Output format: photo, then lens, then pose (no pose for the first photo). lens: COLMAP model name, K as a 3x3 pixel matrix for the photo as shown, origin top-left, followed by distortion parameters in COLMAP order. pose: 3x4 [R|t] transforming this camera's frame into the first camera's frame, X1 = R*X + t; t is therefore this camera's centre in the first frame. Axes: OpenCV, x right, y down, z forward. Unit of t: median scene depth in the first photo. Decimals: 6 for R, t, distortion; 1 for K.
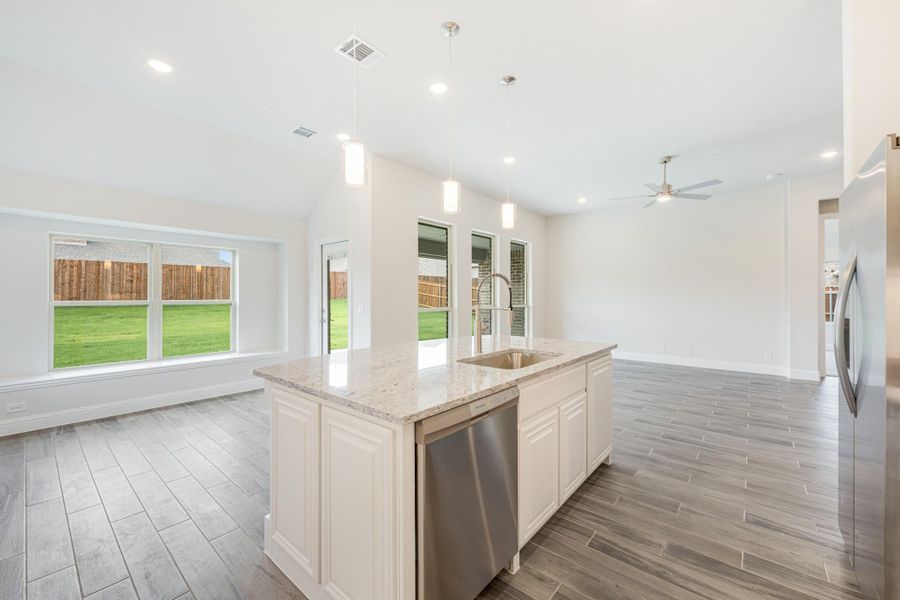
lens RADIAL K [[360.8, 0, 451.3], [0, 360.8, 293.0], [0, 0, 1]] dist [0.002623, -0.000088]
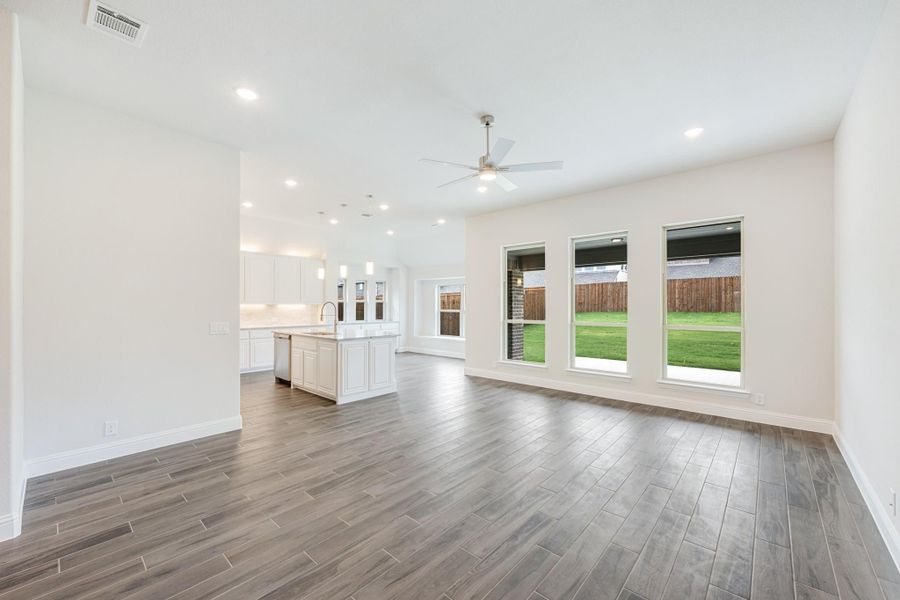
lens RADIAL K [[360.8, 0, 452.1], [0, 360.8, 303.6], [0, 0, 1]] dist [0.002623, -0.000088]
pose [[-0.030642, -0.004116, -0.999522, 1.113608], [0.011231, 0.999927, -0.004462, -0.008533], [0.999467, -0.011362, -0.030593, 0.817160]]
